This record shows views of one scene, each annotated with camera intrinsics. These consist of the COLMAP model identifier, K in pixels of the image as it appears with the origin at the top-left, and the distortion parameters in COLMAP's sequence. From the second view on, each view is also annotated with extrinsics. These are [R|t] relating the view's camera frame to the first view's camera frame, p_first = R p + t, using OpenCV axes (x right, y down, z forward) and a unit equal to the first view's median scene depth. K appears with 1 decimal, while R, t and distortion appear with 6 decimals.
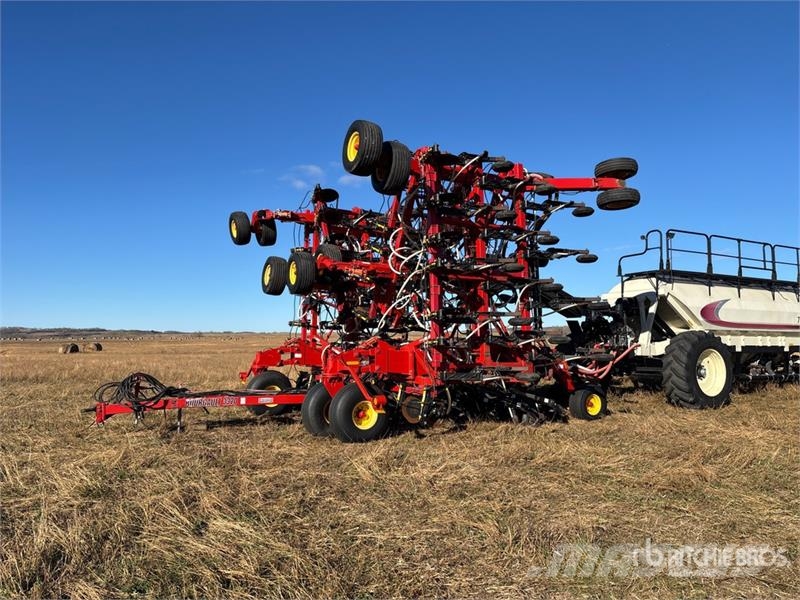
lens RADIAL K [[578.7, 0, 391.2], [0, 578.7, 304.7], [0, 0, 1]] dist [0.084350, -0.085561]
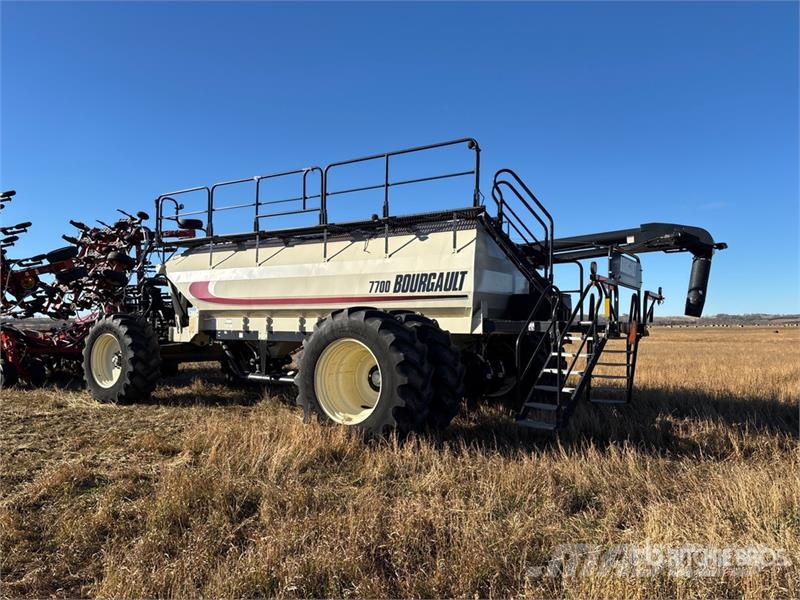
lens RADIAL K [[578.7, 0, 391.2], [0, 578.7, 304.7], [0, 0, 1]] dist [0.084350, -0.085561]
pose [[0.465294, -0.036752, -0.884393, 1.533821], [0.047157, 0.998748, -0.016694, 0.068763], [0.883899, -0.033937, 0.466444, 0.986522]]
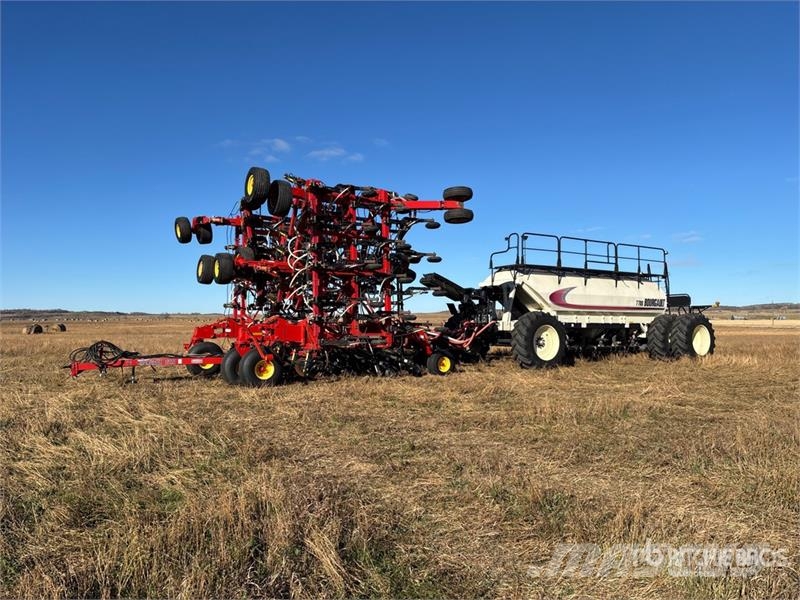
lens RADIAL K [[578.7, 0, 391.2], [0, 578.7, 304.7], [0, 0, 1]] dist [0.084350, -0.085561]
pose [[0.998758, 0.001511, 0.049793, 0.129523], [-0.003080, 0.999501, 0.031451, -0.010787], [-0.049720, -0.031565, 0.998264, -0.296320]]
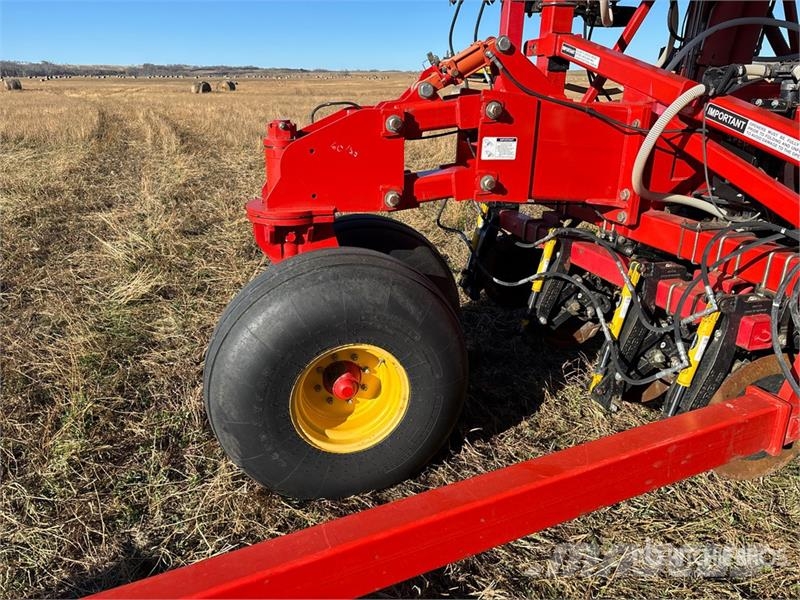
lens RADIAL K [[586.0, 0, 400.0], [0, 586.0, 300.0], [0, 0, 1]] dist [0.082868, -0.090863]
pose [[0.973122, 0.080225, -0.215865, -0.136503], [0.014124, 0.914803, 0.403654, 0.052653], [0.229857, -0.395853, 0.889081, 0.754223]]
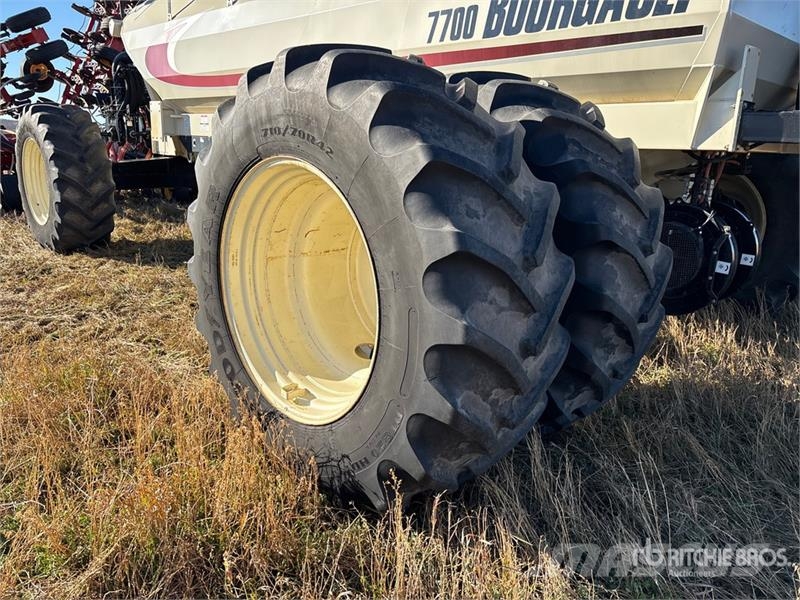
lens RADIAL K [[586.0, 0, 400.0], [0, 586.0, 300.0], [0, 0, 1]] dist [0.082868, -0.090863]
pose [[0.276816, 0.248667, -0.928190, 1.199446], [0.033054, 0.962901, 0.267824, 0.085015], [0.960354, -0.104819, 0.258327, 1.190503]]
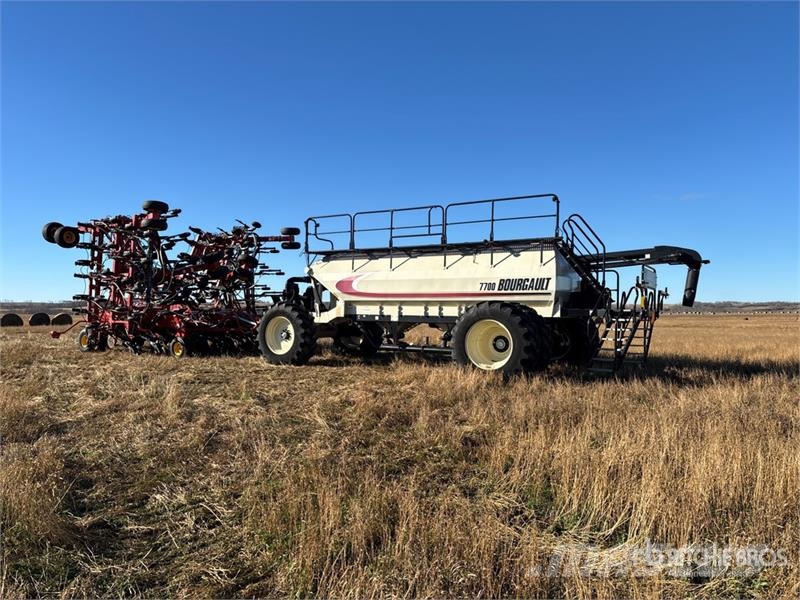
lens RADIAL K [[578.7, 0, 391.2], [0, 578.7, 304.7], [0, 0, 1]] dist [0.084350, -0.085561]
pose [[0.496473, -0.014277, -0.867935, 1.758985], [0.043194, 0.999032, 0.008274, 0.051663], [0.866977, -0.041598, 0.496609, 0.604700]]
